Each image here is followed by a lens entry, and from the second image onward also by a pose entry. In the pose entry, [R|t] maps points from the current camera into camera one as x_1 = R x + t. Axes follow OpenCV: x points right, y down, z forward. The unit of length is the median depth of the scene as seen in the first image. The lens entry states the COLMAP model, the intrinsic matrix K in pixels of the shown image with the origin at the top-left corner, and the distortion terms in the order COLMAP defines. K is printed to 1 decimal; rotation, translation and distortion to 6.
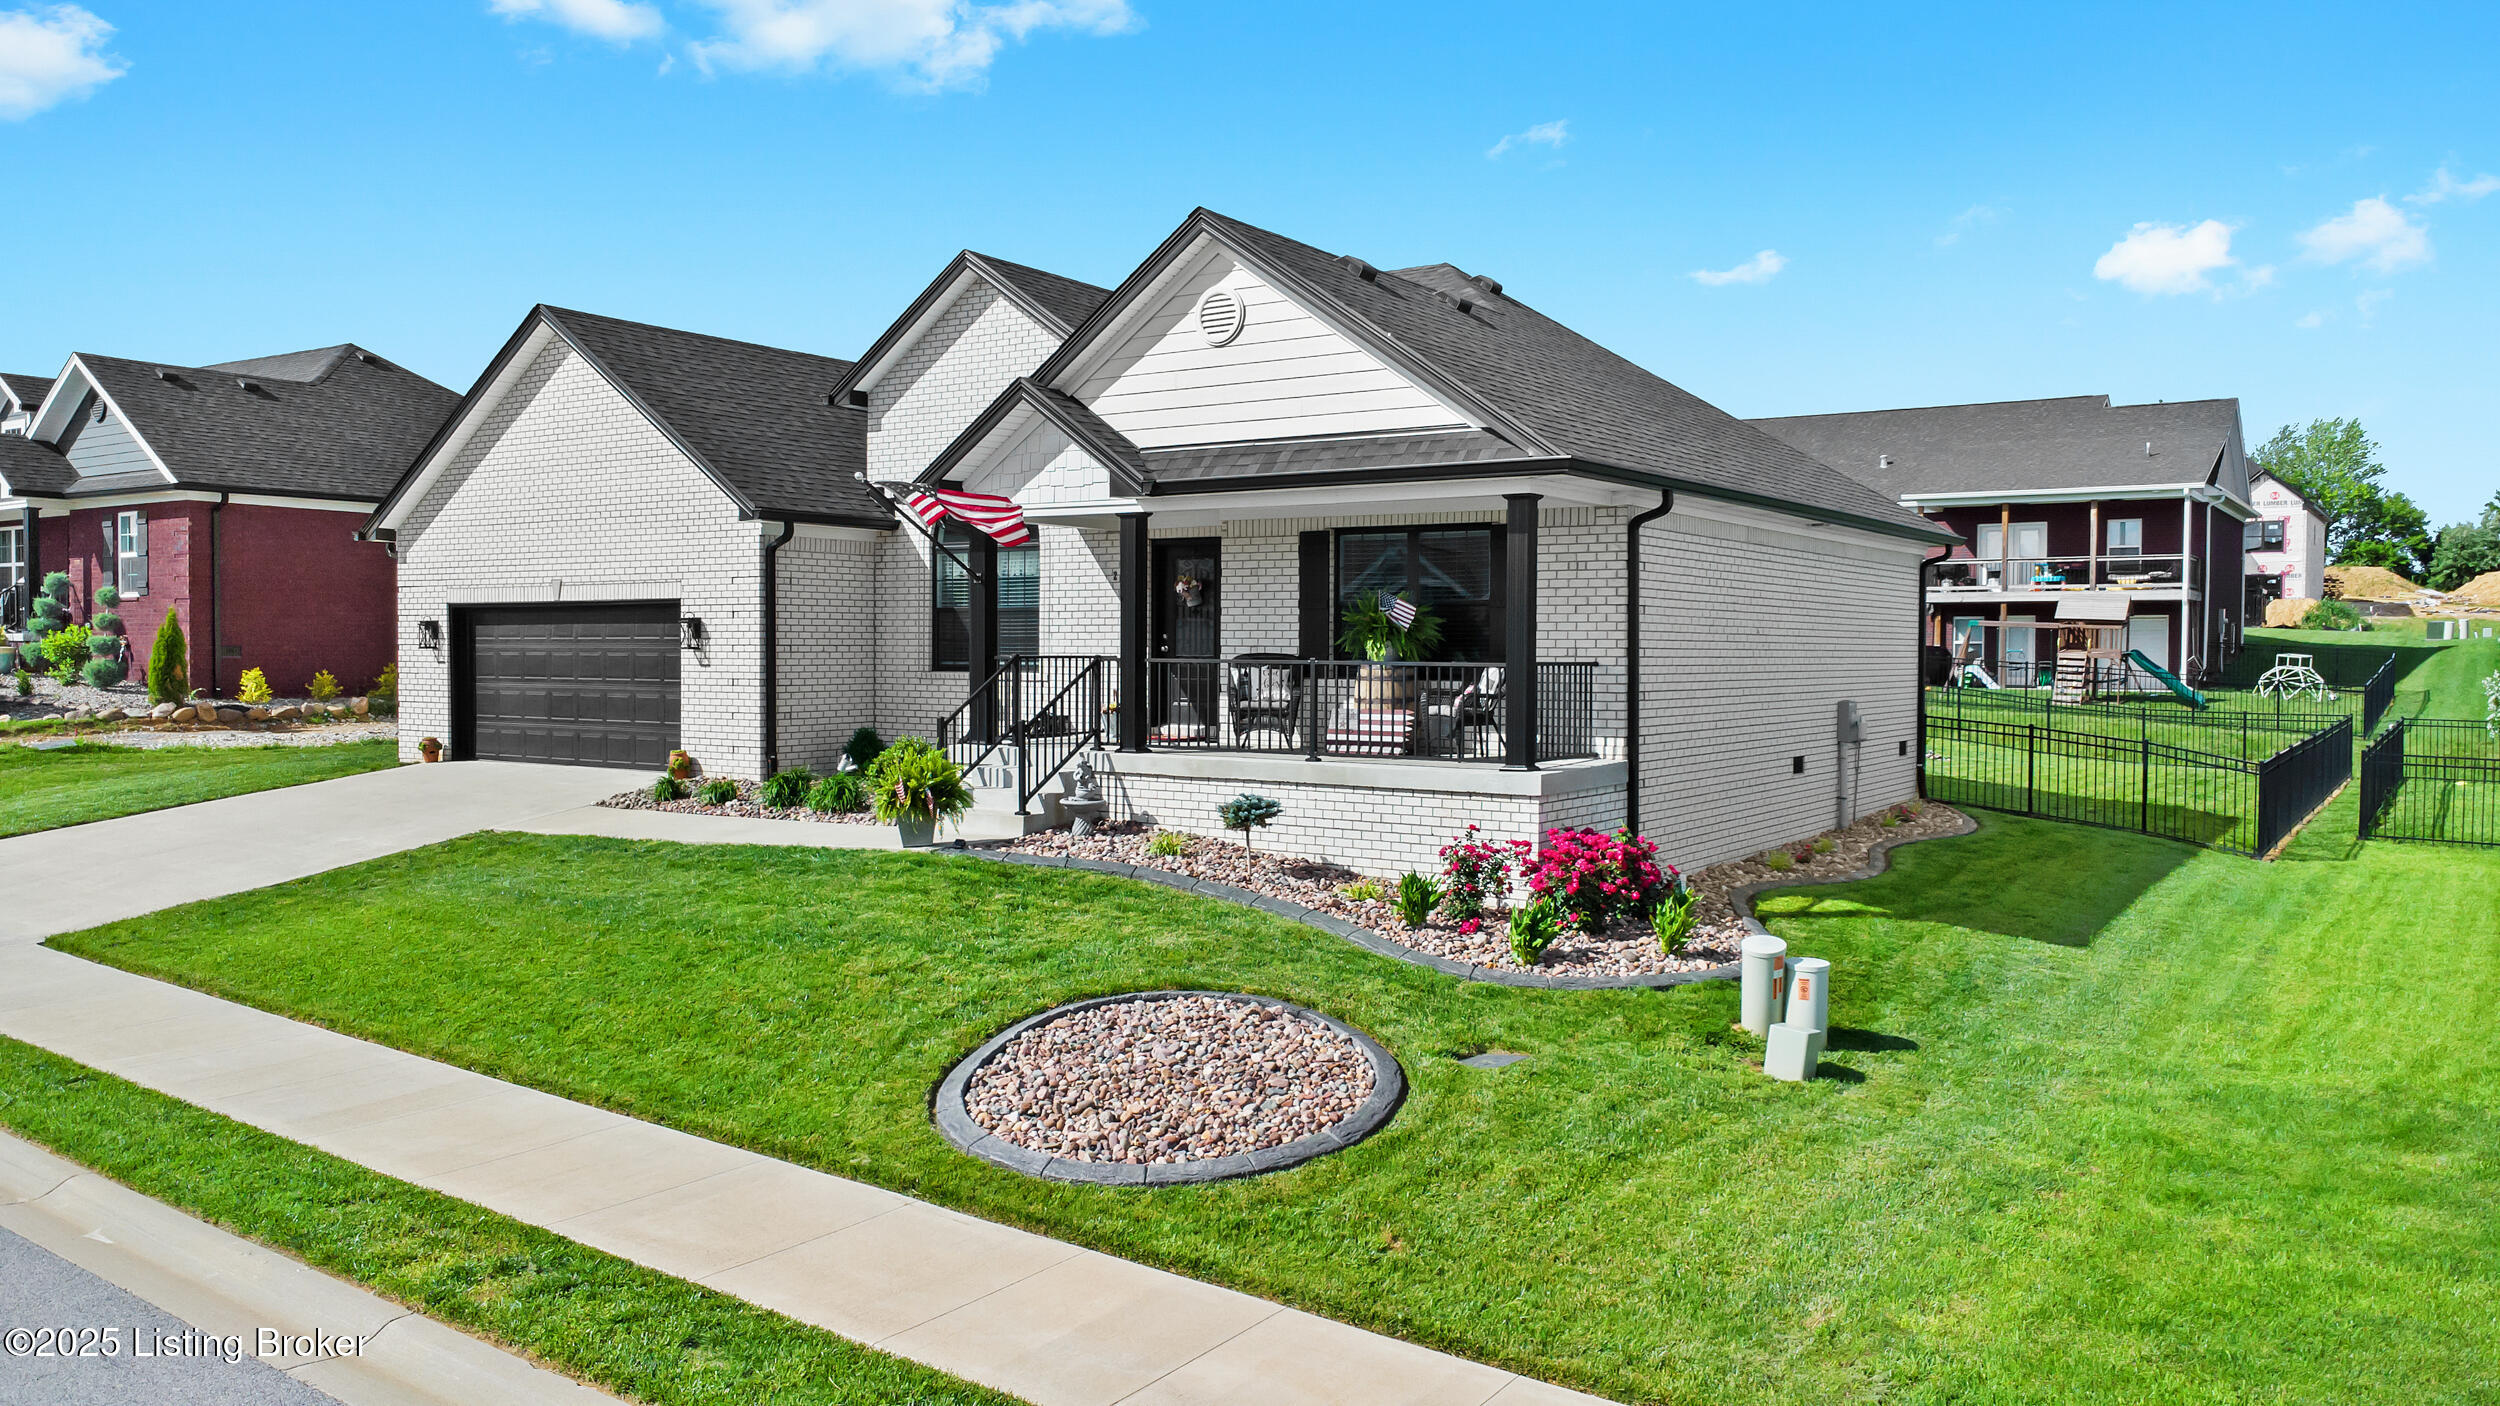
lens RADIAL K [[1791.8, 0, 1255.5], [0, 1791.8, 701.7], [0, 0, 1]] dist [0.013998, -0.014429]
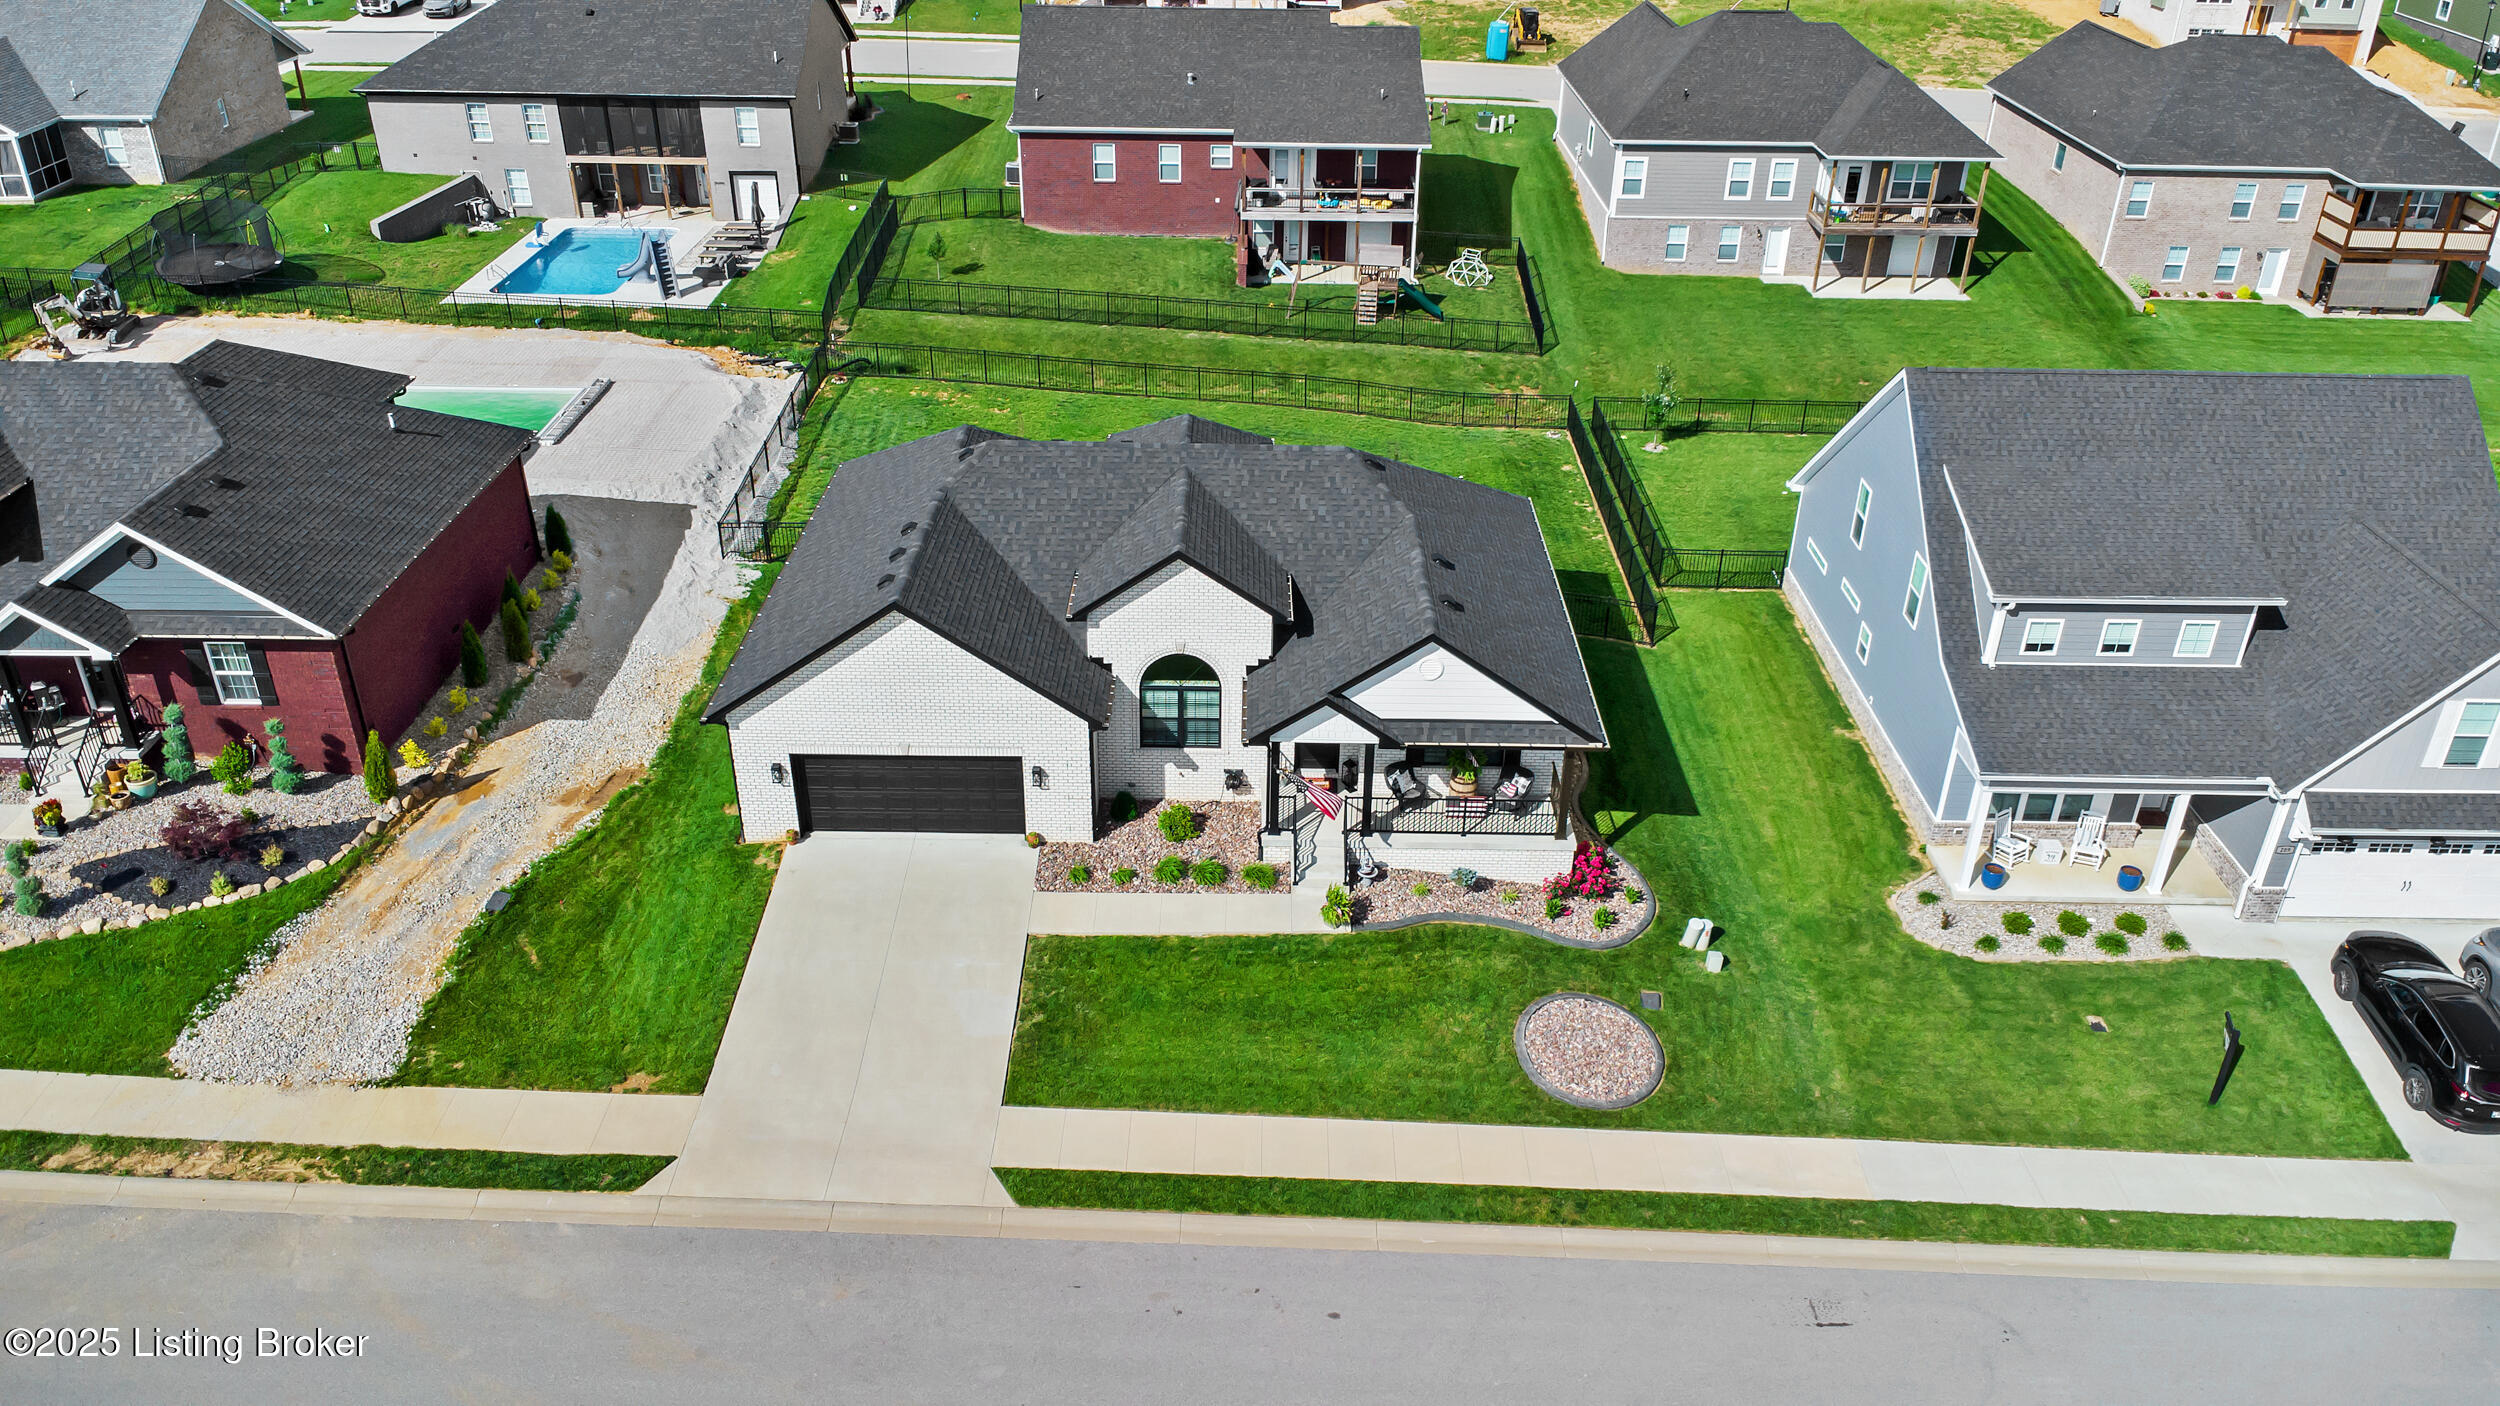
lens RADIAL K [[1791.8, 0, 1253.1], [0, 1791.8, 702.2], [0, 0, 1]] dist [0.013998, -0.014429]
pose [[0.826284, -0.273666, 0.492303, -1.085408], [0.008430, 0.879944, 0.475002, -1.030901], [-0.563191, -0.388336, 0.729391, -0.407729]]
